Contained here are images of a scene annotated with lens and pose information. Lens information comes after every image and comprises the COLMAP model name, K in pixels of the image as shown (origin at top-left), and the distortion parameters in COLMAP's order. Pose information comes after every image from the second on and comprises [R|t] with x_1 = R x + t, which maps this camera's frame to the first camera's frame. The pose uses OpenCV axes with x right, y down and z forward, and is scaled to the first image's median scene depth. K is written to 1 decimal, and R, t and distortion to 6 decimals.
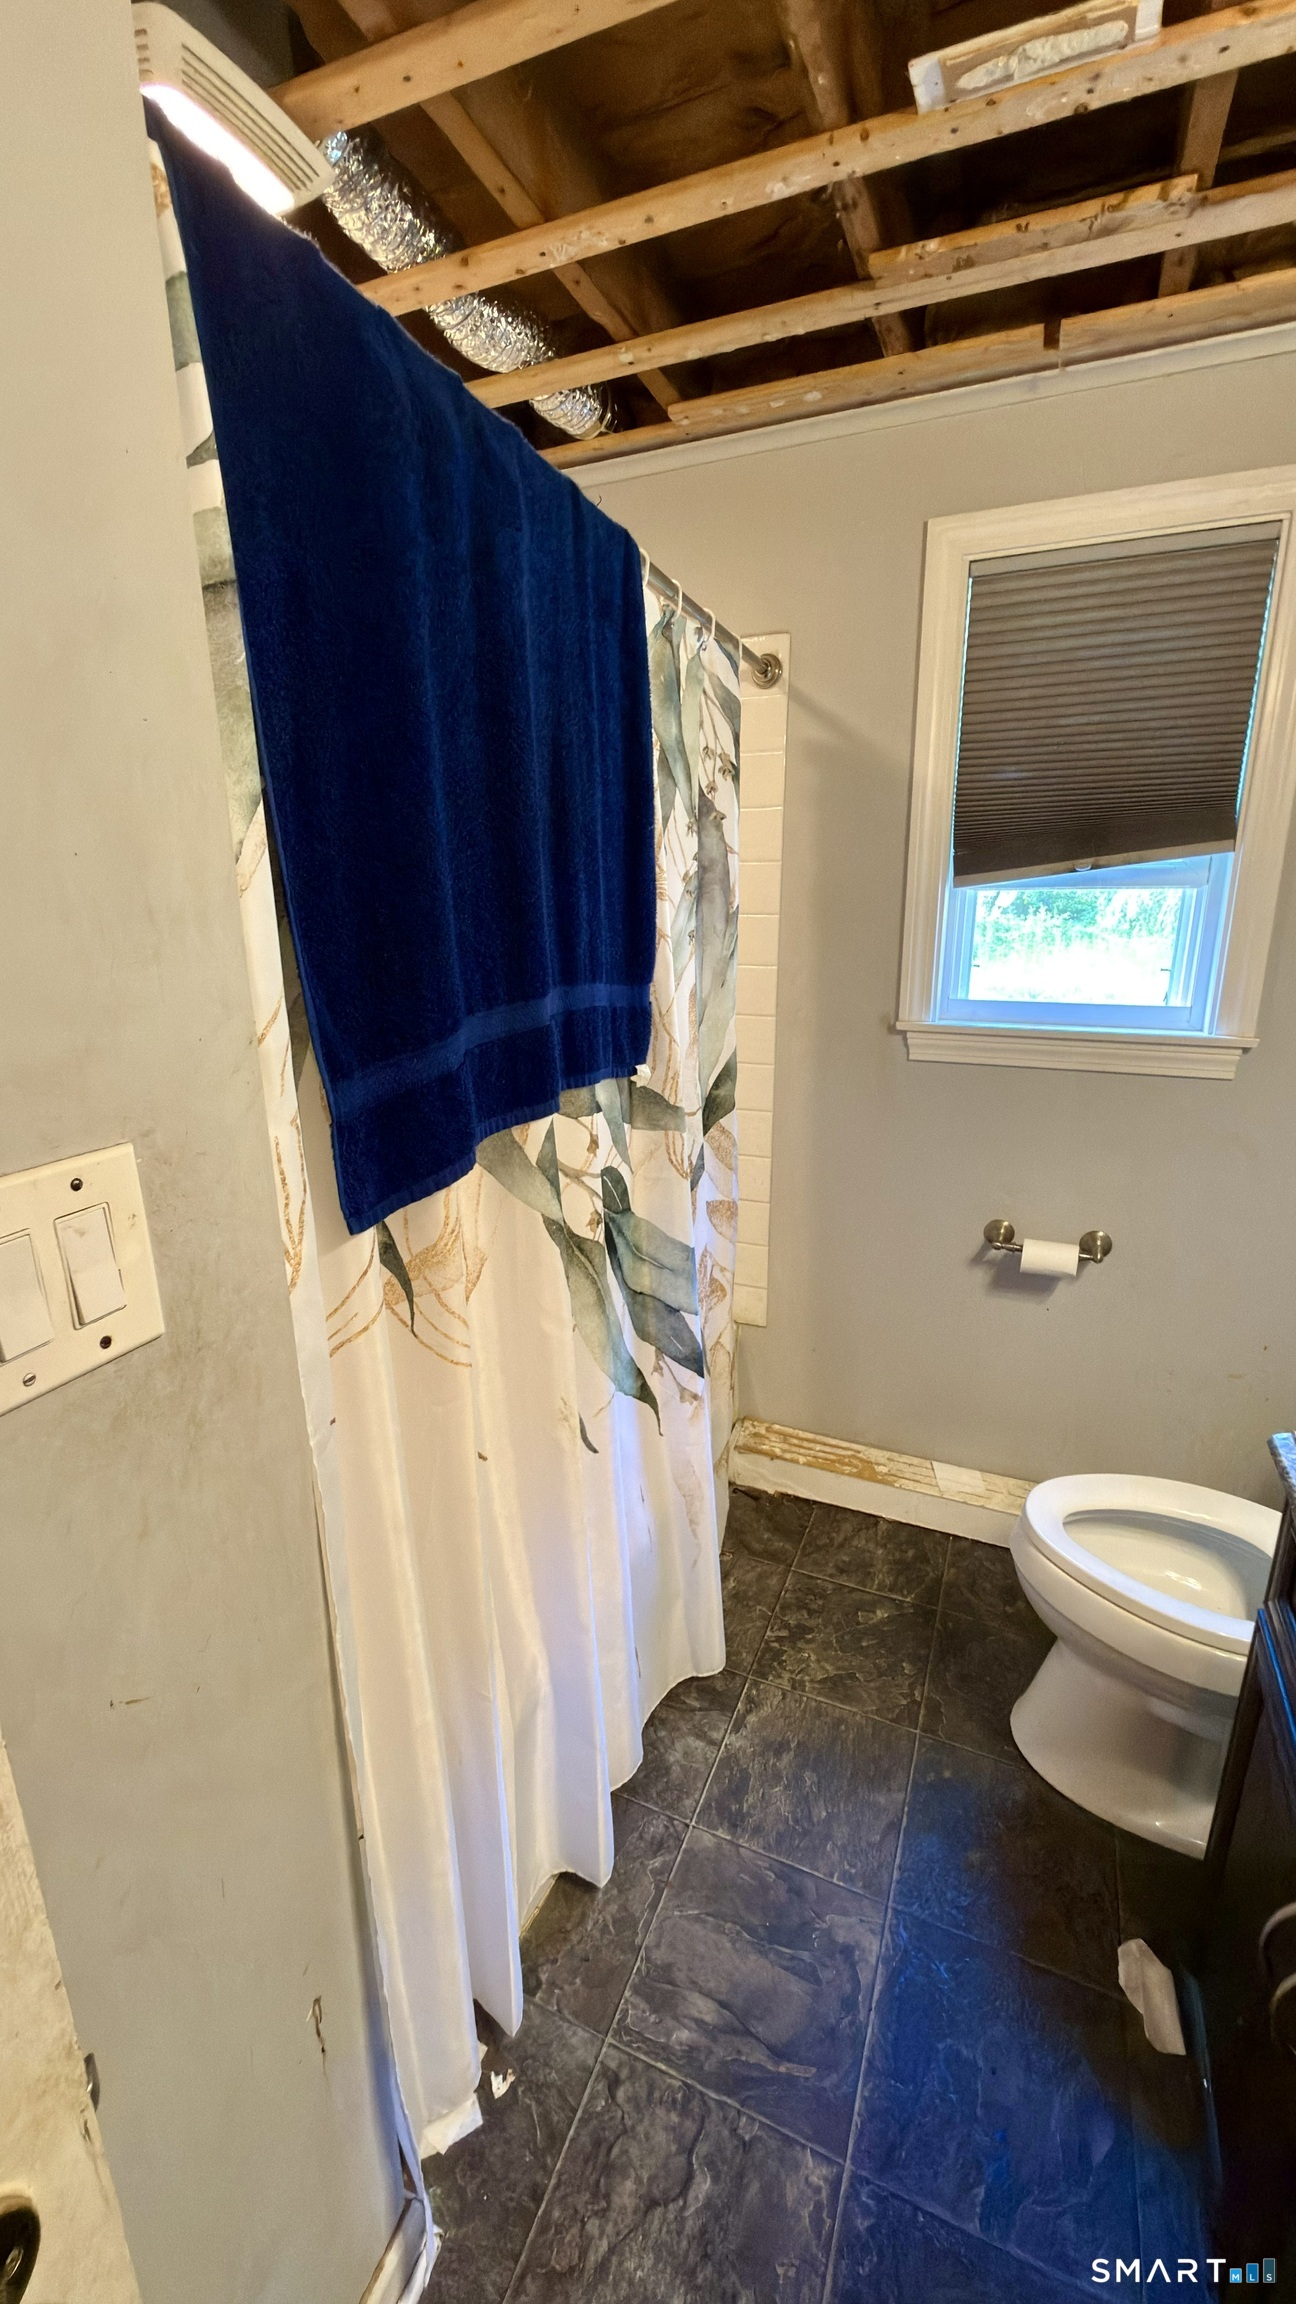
lens RADIAL K [[918.9, 0, 648.0], [0, 918.9, 1152.0], [0, 0, 1]] dist [0.000749, -0.000065]
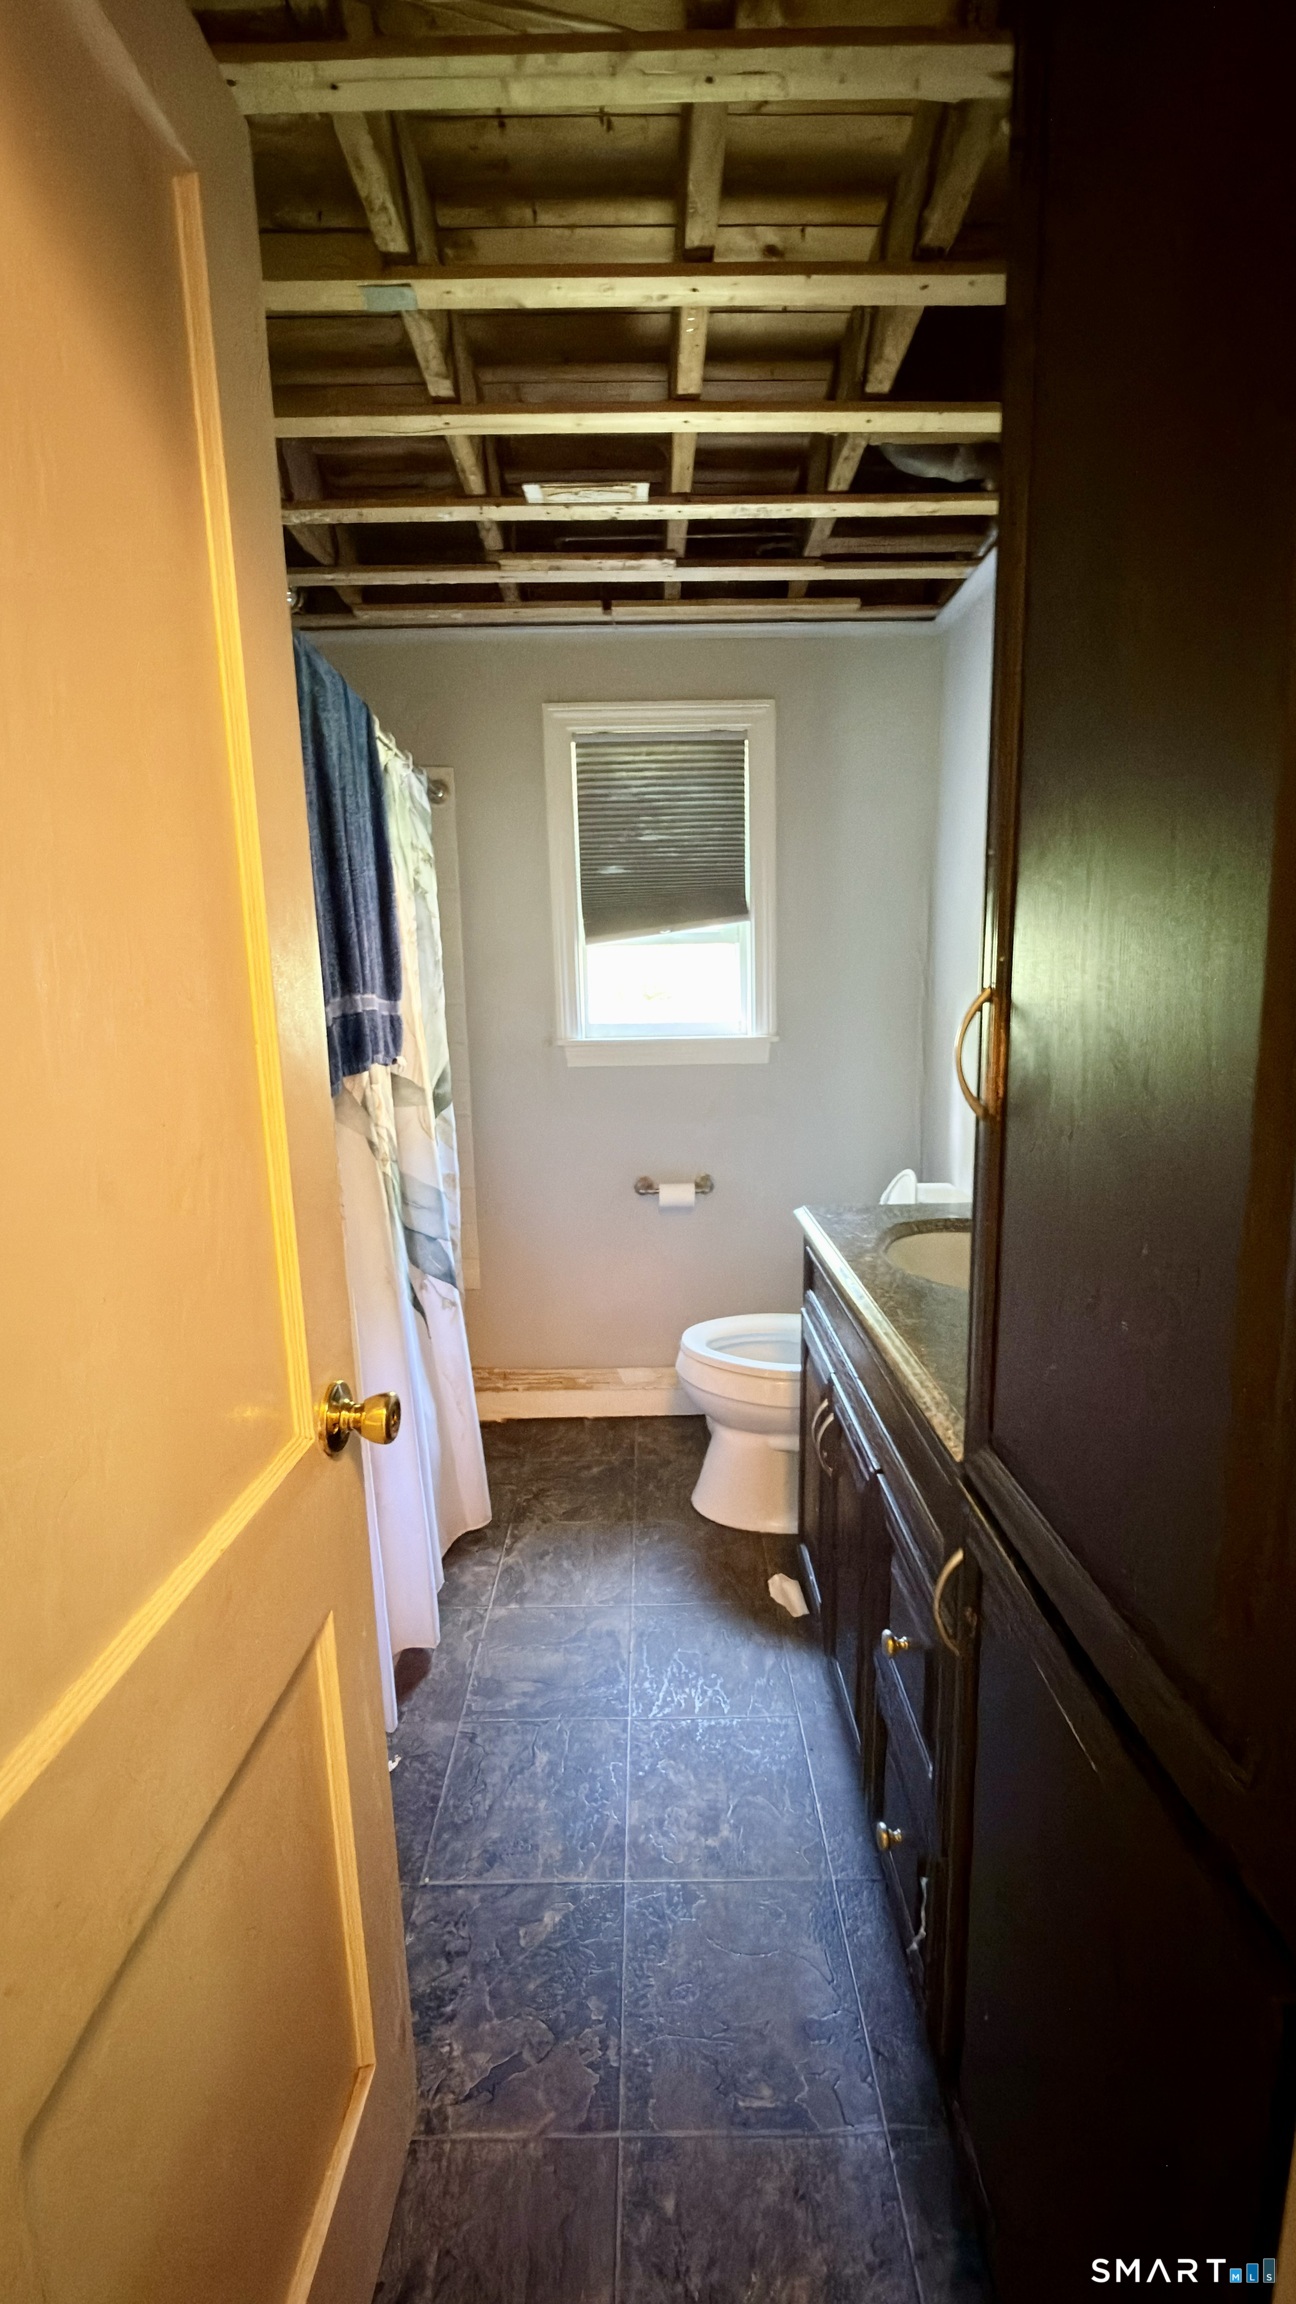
lens RADIAL K [[918.9, 0, 648.0], [0, 918.9, 1152.0], [0, 0, 1]] dist [0.000749, -0.000065]
pose [[0.918358, -0.085446, 0.386417, -0.192734], [0.121885, 0.990019, -0.070755, 0.176265], [-0.376515, 0.112077, 0.919606, -0.391223]]
